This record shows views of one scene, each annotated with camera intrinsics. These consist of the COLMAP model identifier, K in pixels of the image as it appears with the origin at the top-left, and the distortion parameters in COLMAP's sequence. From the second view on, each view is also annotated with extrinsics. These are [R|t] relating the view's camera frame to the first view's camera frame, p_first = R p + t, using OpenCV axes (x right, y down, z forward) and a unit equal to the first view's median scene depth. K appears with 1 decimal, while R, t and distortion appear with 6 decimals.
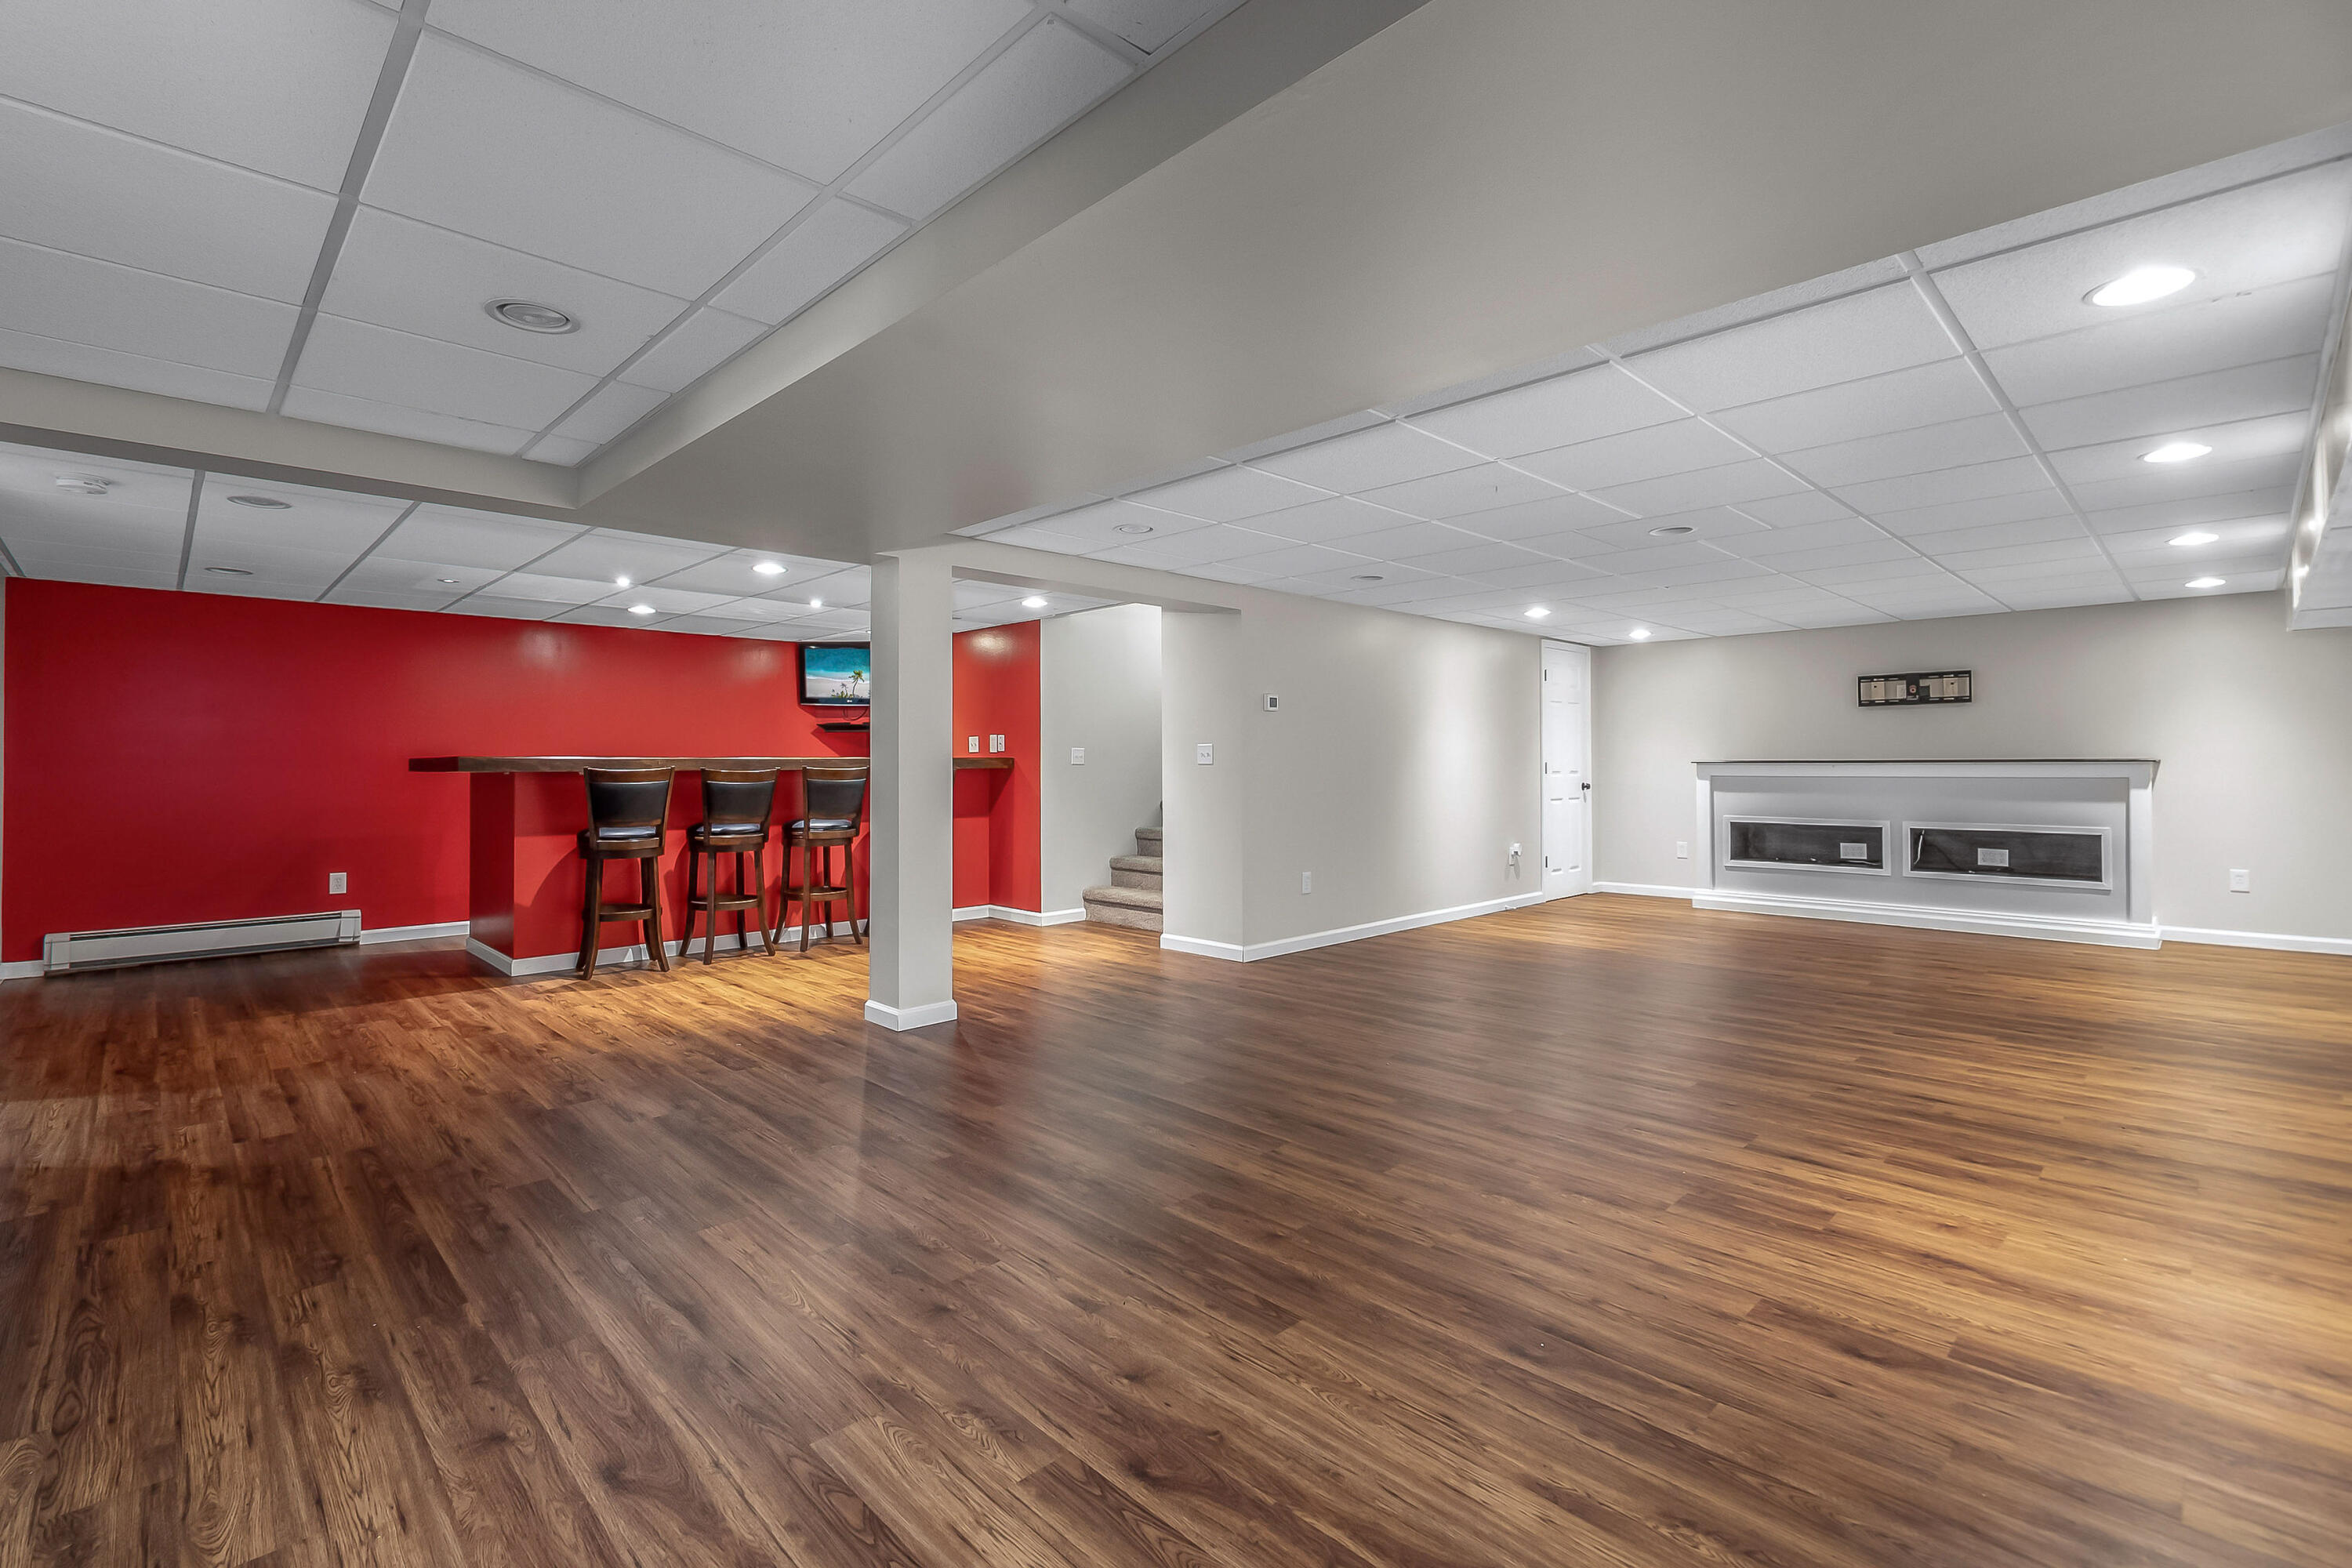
lens RADIAL K [[1045.7, 0, 1136.8], [0, 1045.7, 766.6], [0, 0, 1]] dist [0.007997, -0.007357]
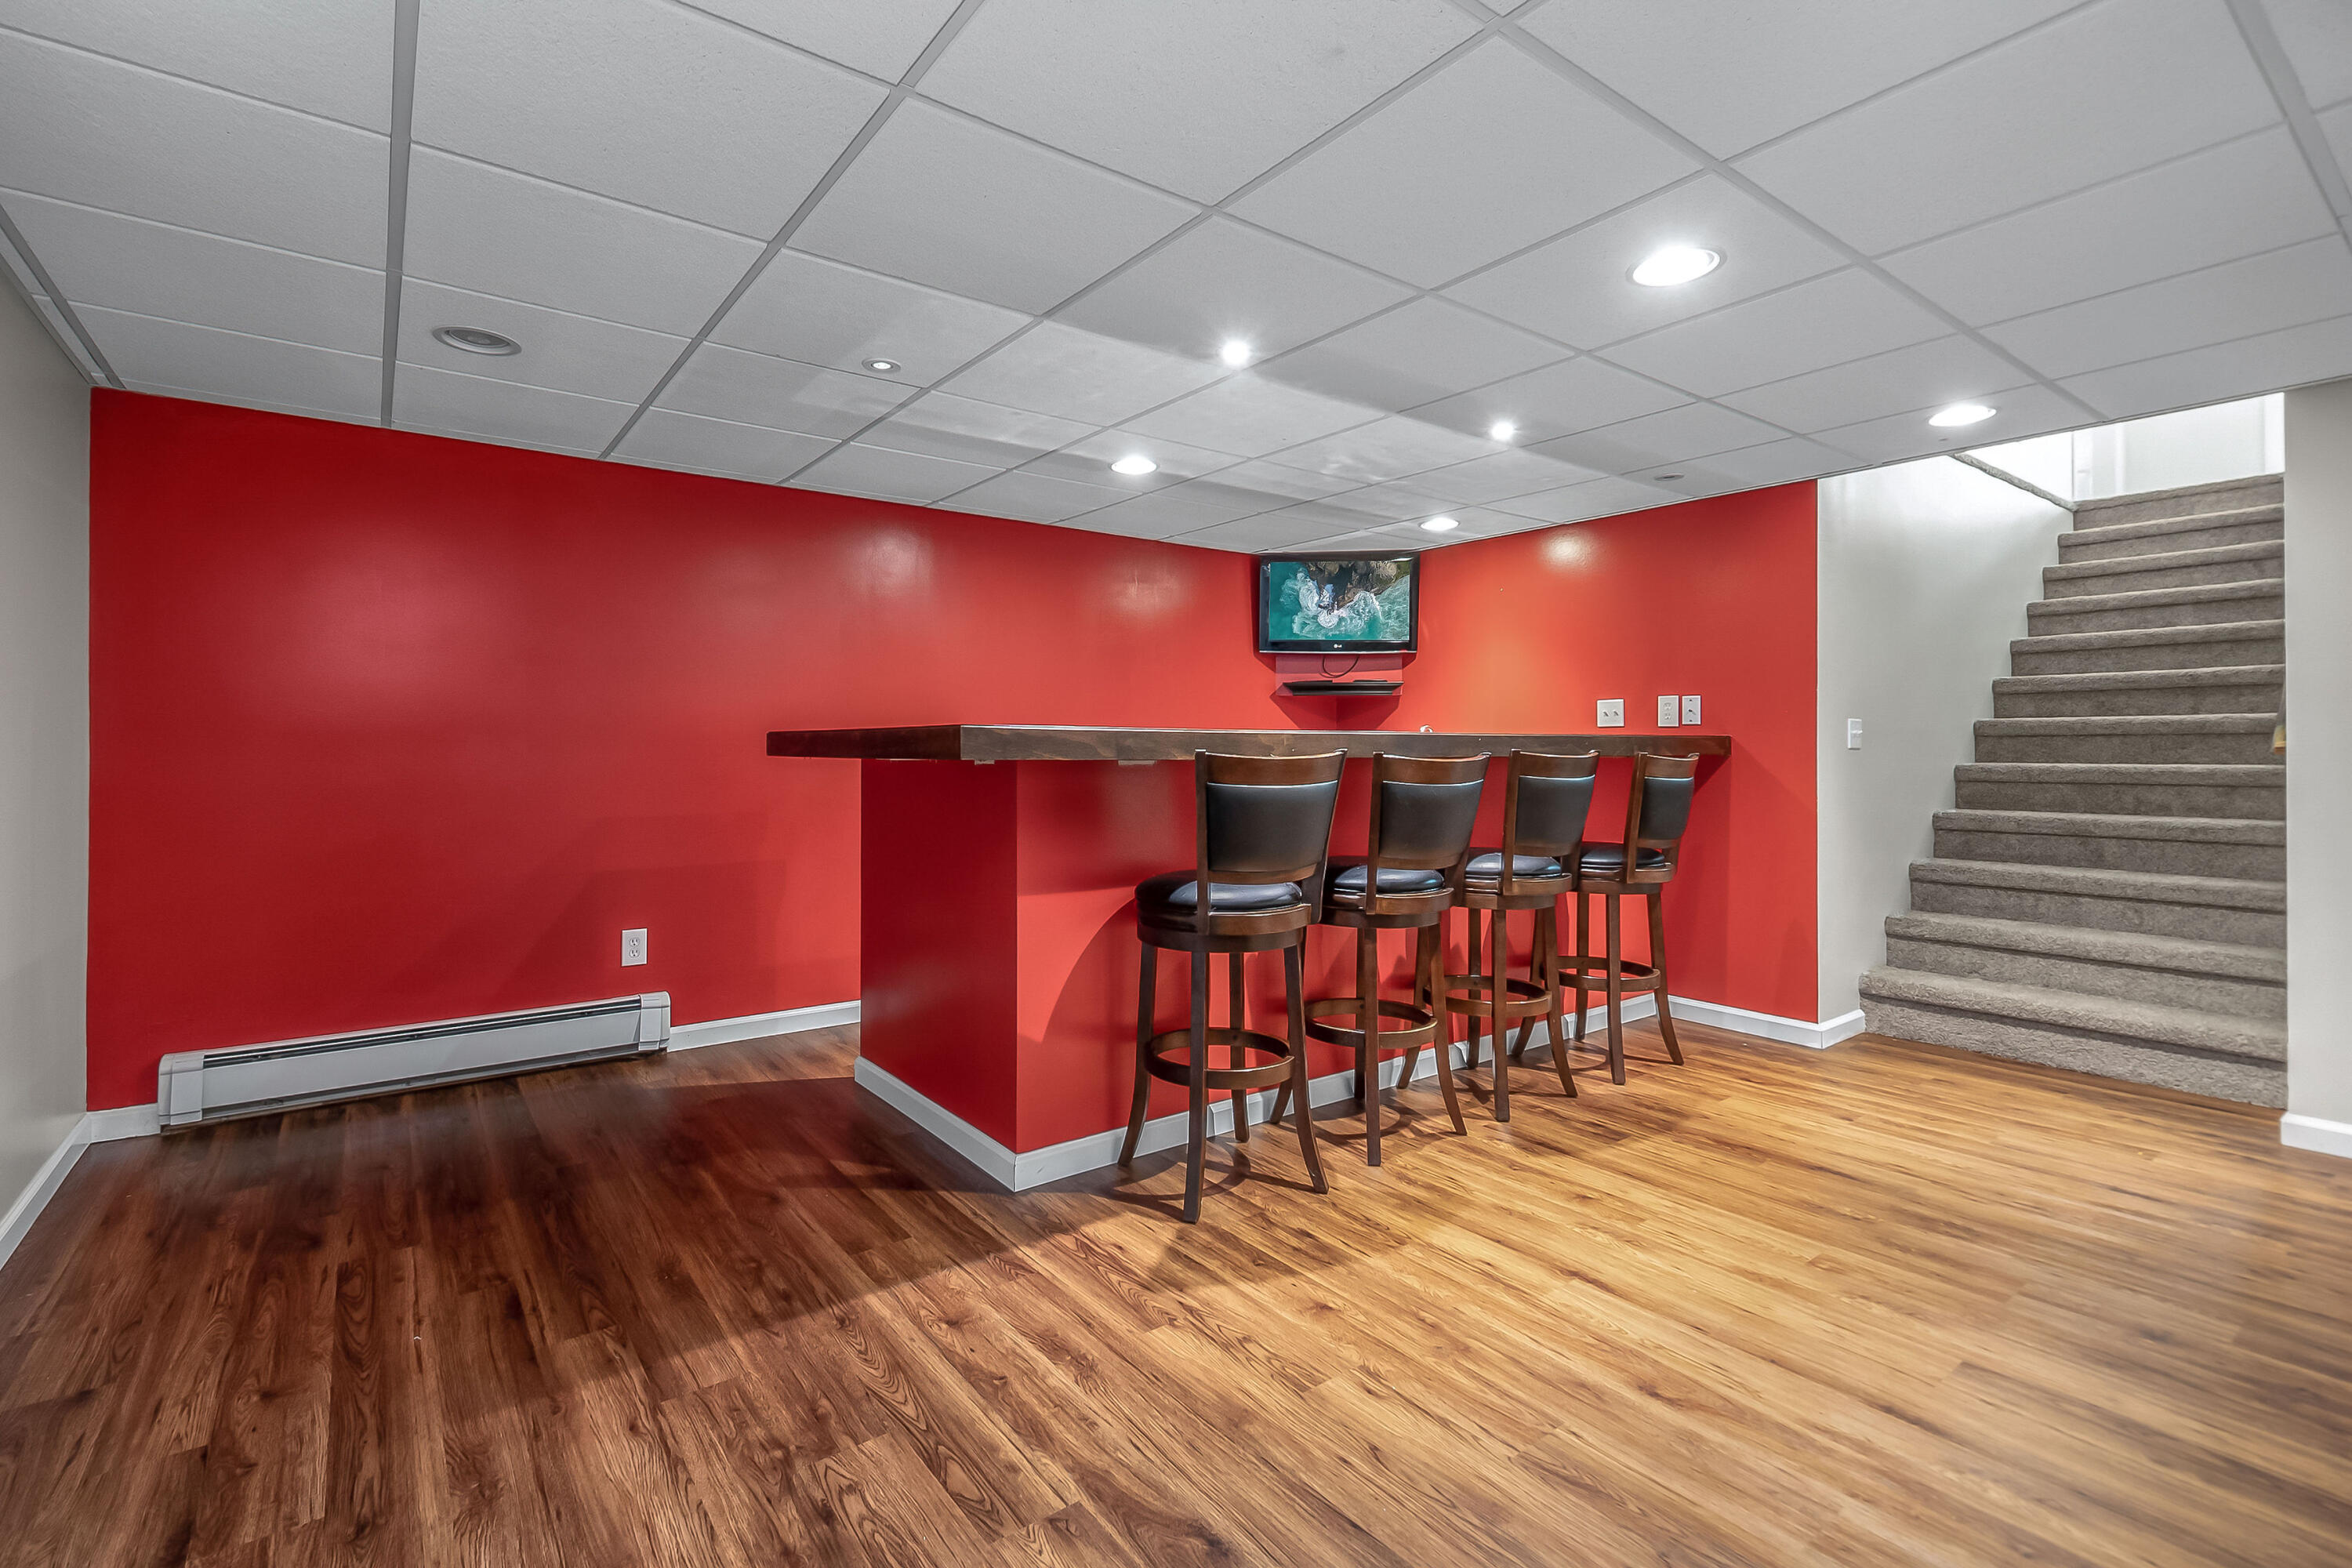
lens RADIAL K [[1064.6, 0, 1088.4], [0, 1064.6, 759.8], [0, 0, 1]] dist [0.032881, -0.008632]
pose [[0.990806, 0.005506, -0.135176, -0.435044], [-0.004375, 0.999953, 0.008662, 0.001326], [0.135217, -0.007991, 0.990784, 0.448148]]
